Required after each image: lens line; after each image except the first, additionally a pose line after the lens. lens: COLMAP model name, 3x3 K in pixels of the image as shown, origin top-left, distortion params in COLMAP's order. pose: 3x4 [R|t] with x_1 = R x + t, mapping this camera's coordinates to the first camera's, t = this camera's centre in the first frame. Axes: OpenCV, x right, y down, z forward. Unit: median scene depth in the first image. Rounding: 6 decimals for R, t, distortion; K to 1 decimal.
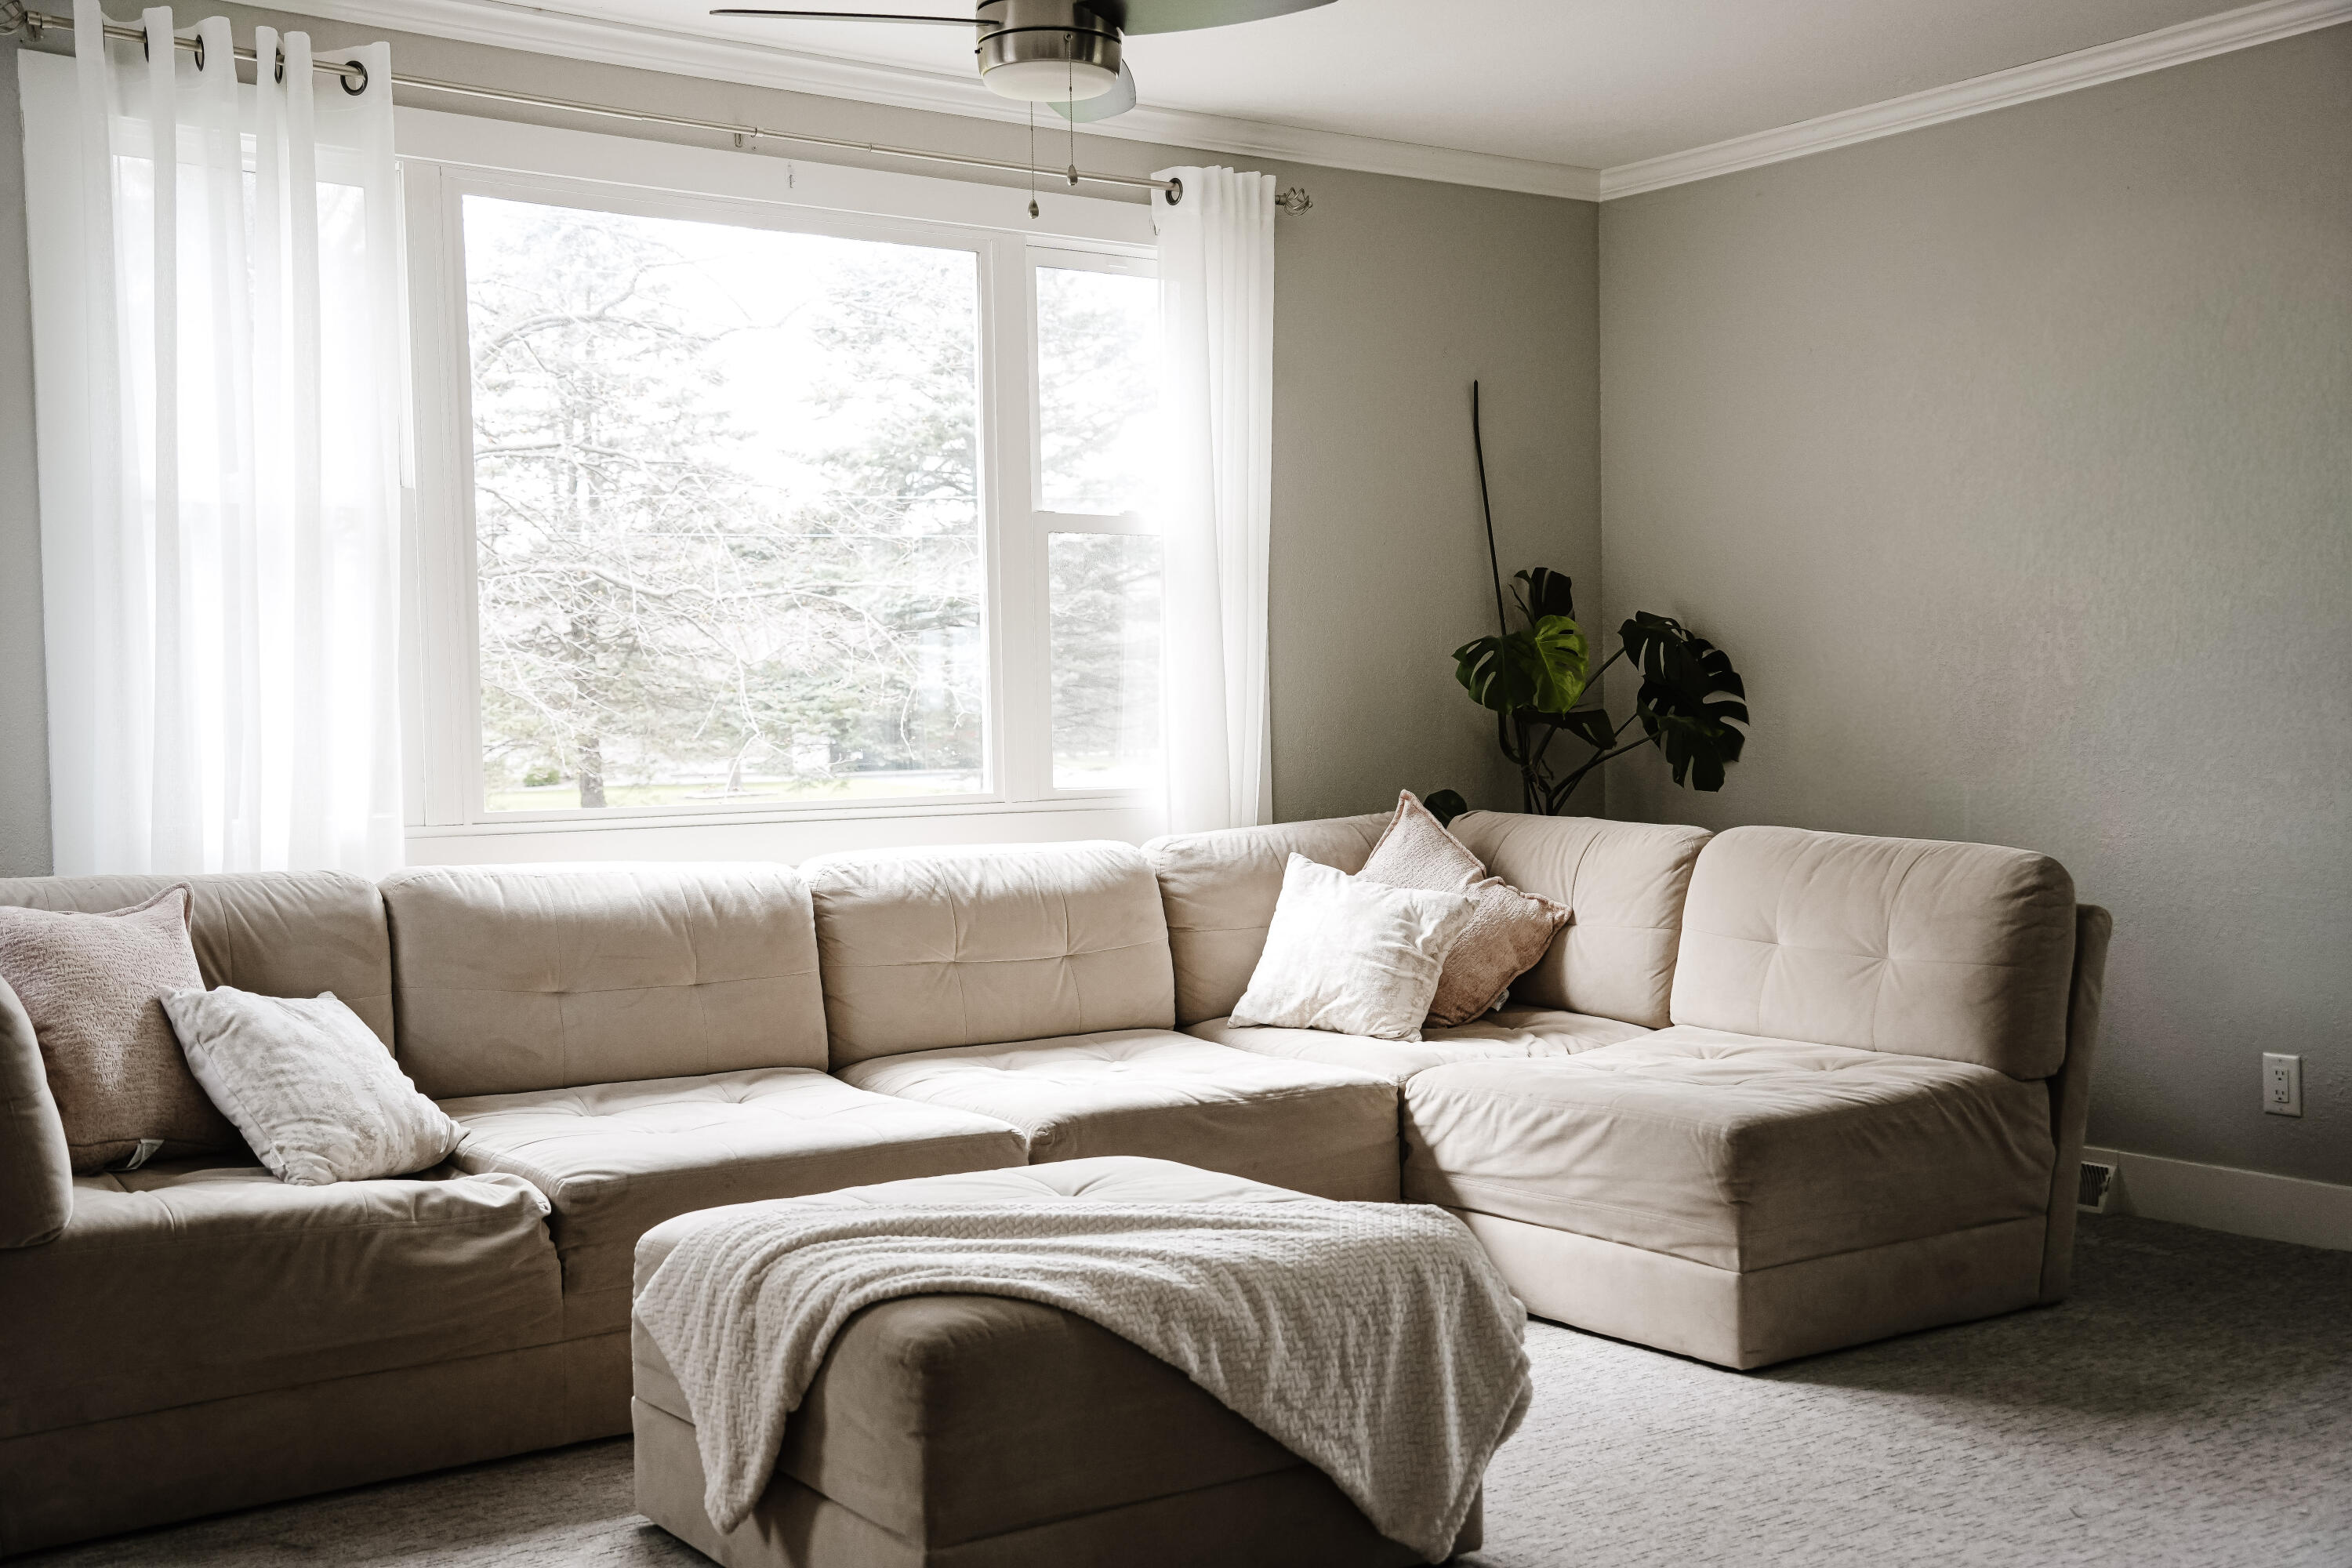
lens RADIAL K [[2628.4, 0, 1169.0], [0, 2628.4, 782.6], [0, 0, 1]] dist [0.102527, 0.133625]
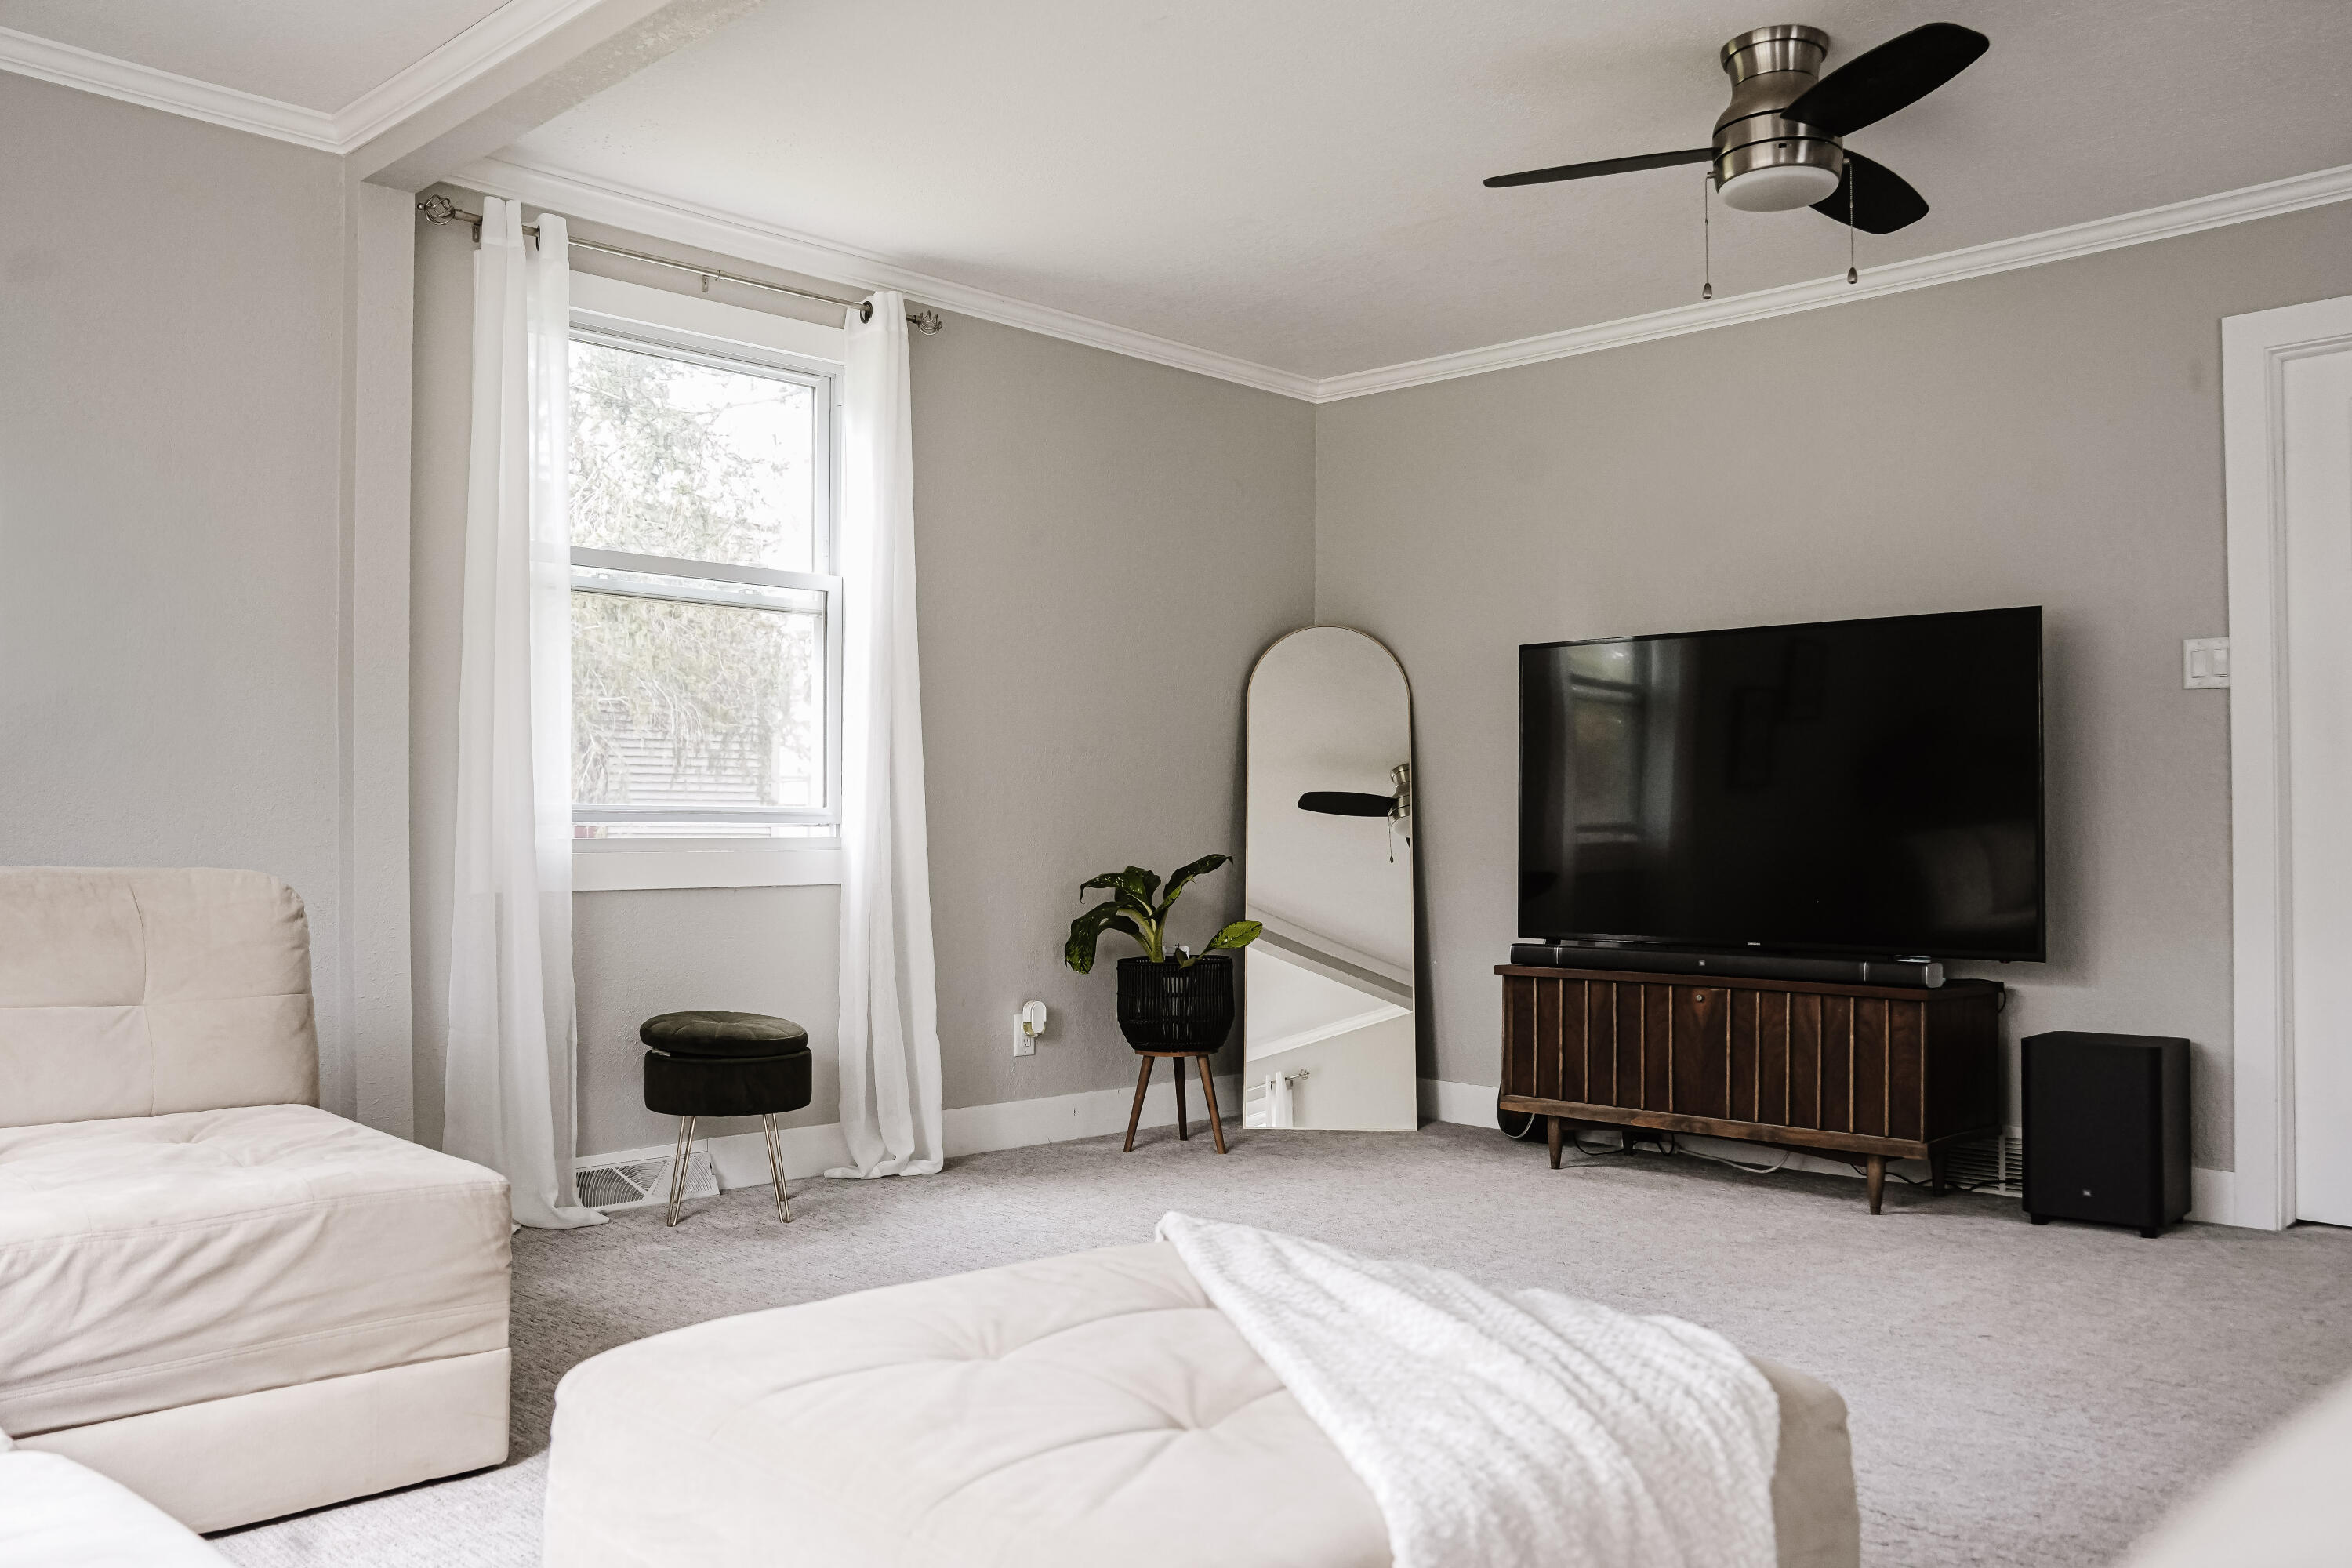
lens RADIAL K [[1902.8, 0, 1169.7], [0, 1902.8, 783.3], [0, 0, 1]] dist [-0.054651, 0.045851]
pose [[-0.162853, 0.046924, 0.985534, -0.387533], [0.031720, 0.998601, -0.042304, 0.033012], [-0.986140, 0.024372, -0.164113, 0.806590]]
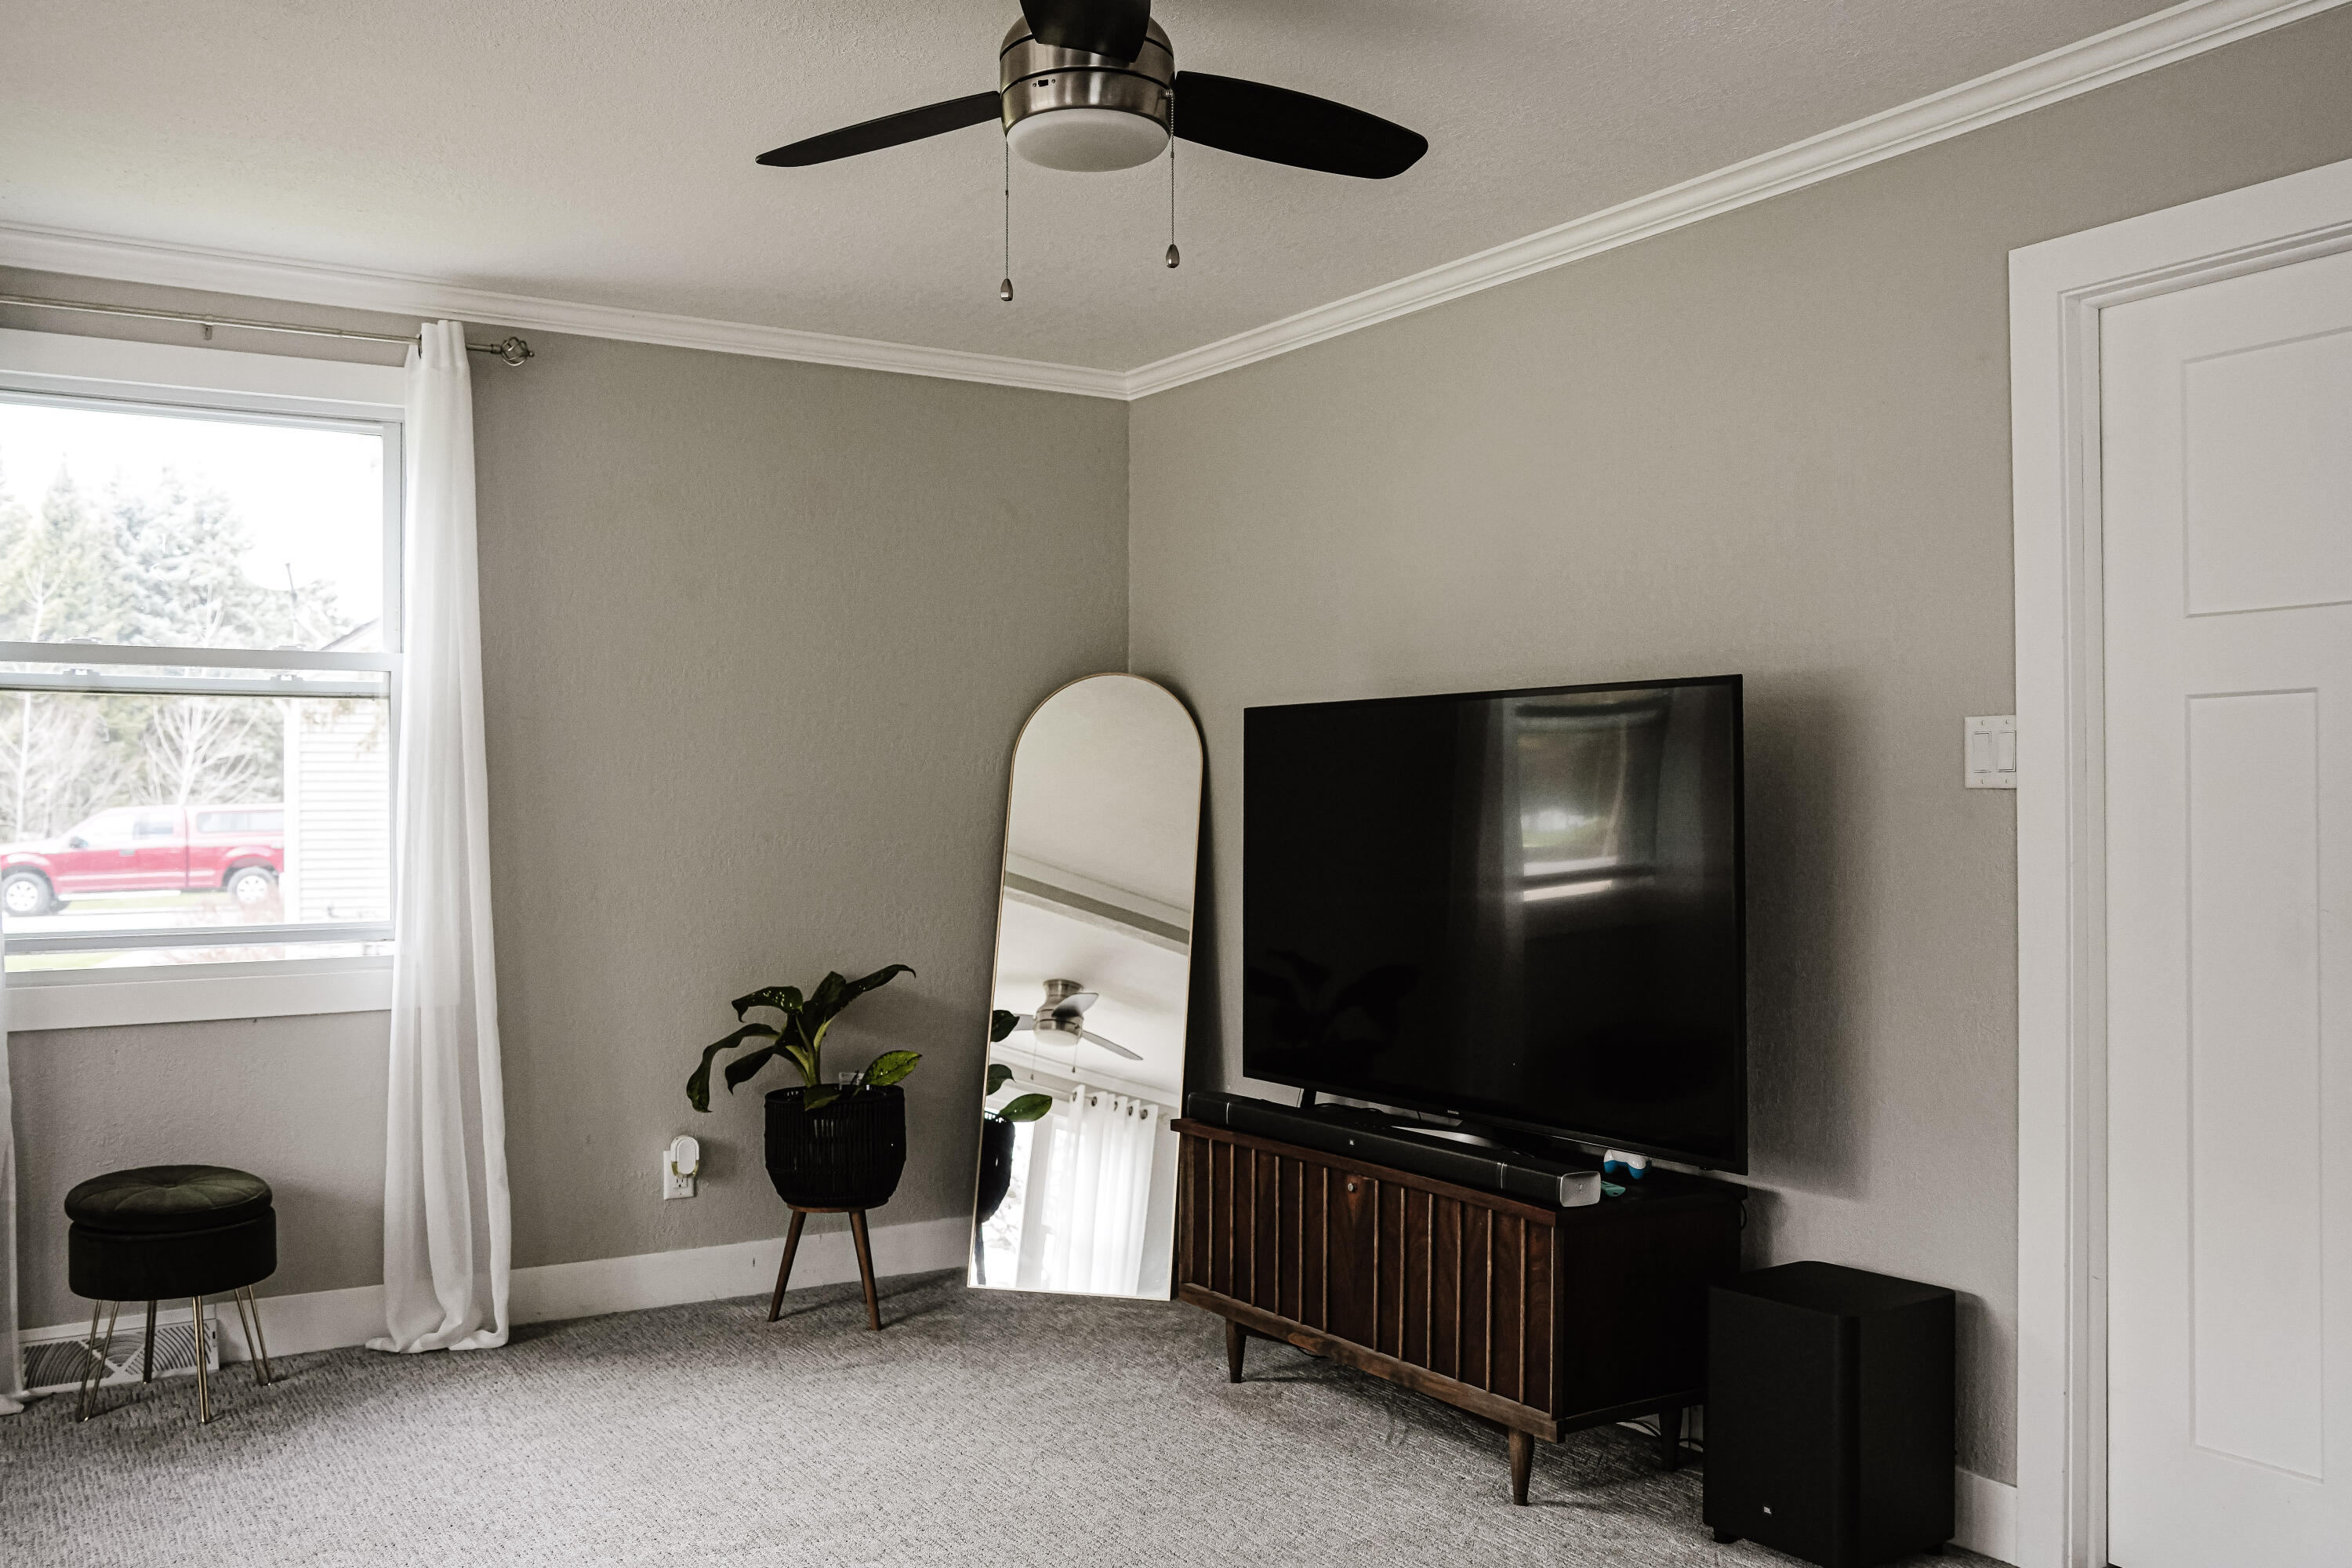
lens RADIAL K [[2013.3, 0, 1206.6], [0, 2013.3, 777.5], [0, 0, 1]] dist [-0.058568, 0.069346]
pose [[0.064760, 0.031245, 0.997412, -0.255077], [0.032768, 0.998904, -0.033419, -0.027925], [-0.997363, 0.034847, 0.063666, 0.362190]]
